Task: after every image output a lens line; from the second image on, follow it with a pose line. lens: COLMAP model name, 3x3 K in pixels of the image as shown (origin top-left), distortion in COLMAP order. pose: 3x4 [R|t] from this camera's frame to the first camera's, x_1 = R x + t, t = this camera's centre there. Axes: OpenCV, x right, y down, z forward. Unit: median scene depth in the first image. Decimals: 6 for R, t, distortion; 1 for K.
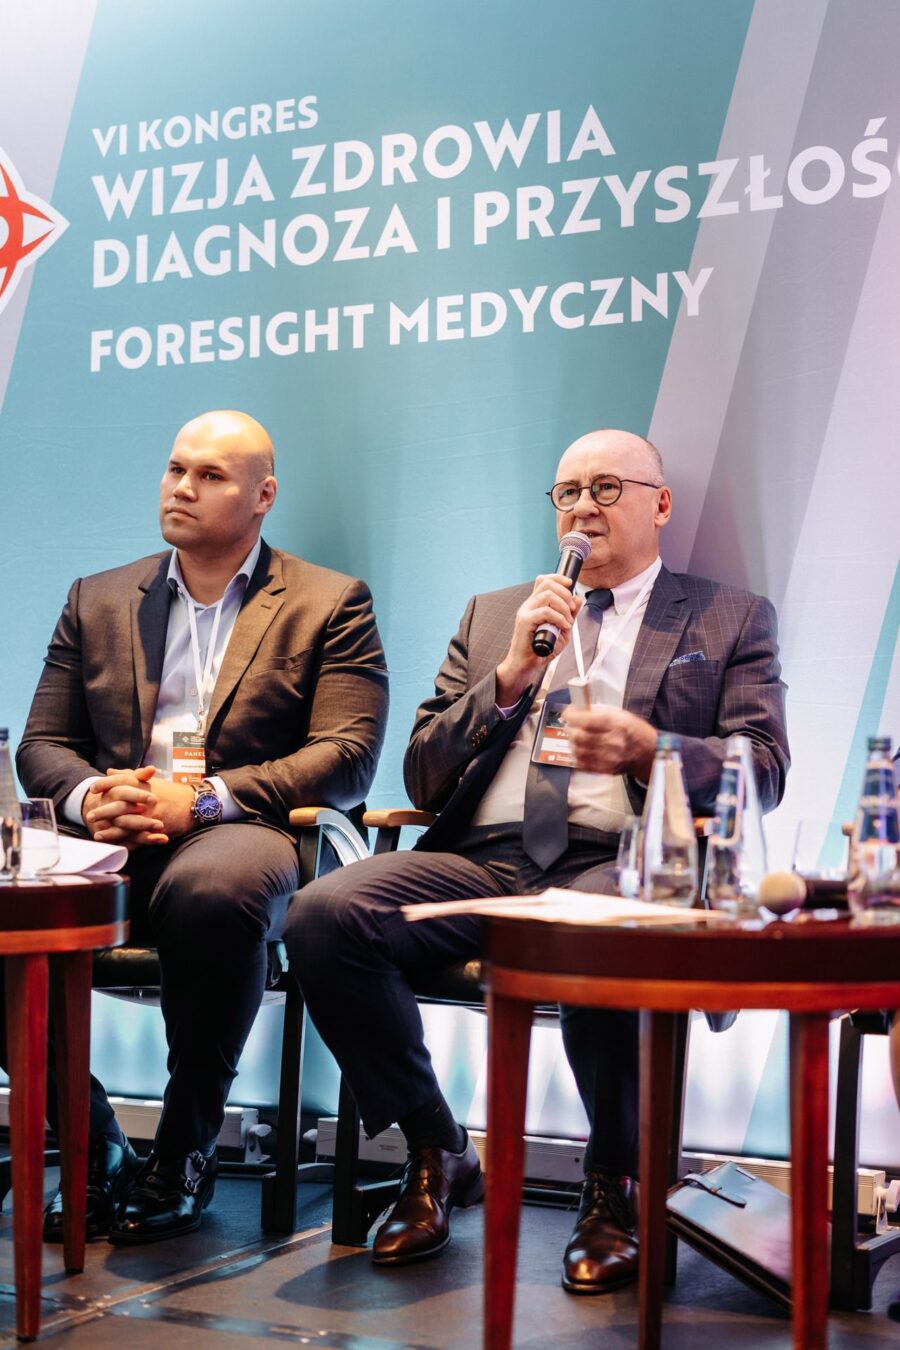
lens RADIAL K [[2193.3, 0, 447.5], [0, 2193.3, 718.3], [0, 0, 1]] dist [0.030329, -0.137124]
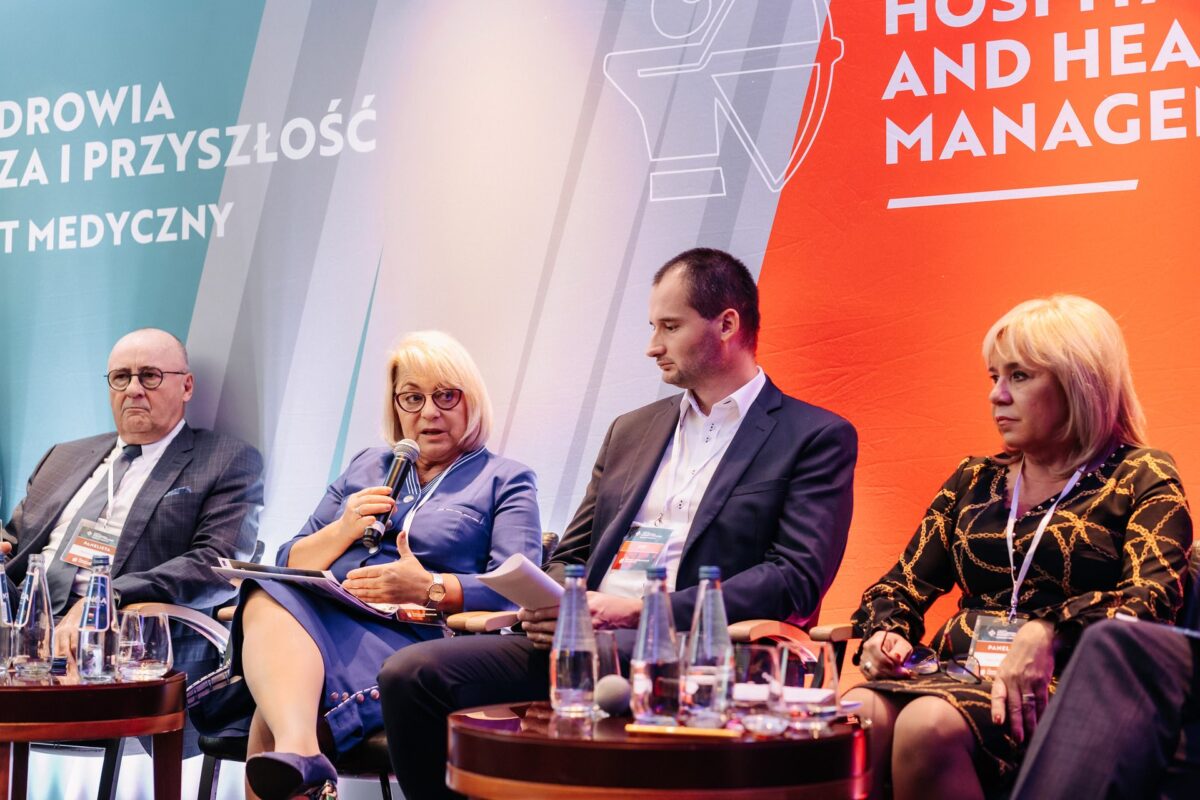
lens RADIAL K [[1949.6, 0, 550.6], [0, 1949.6, 330.1], [0, 0, 1]] dist [0.030329, -0.137124]
pose [[0.999956, -0.000687, -0.009395, 0.313588], [0.000016, 0.997458, -0.071260, -0.036061], [0.009420, 0.071257, 0.997414, -0.201805]]
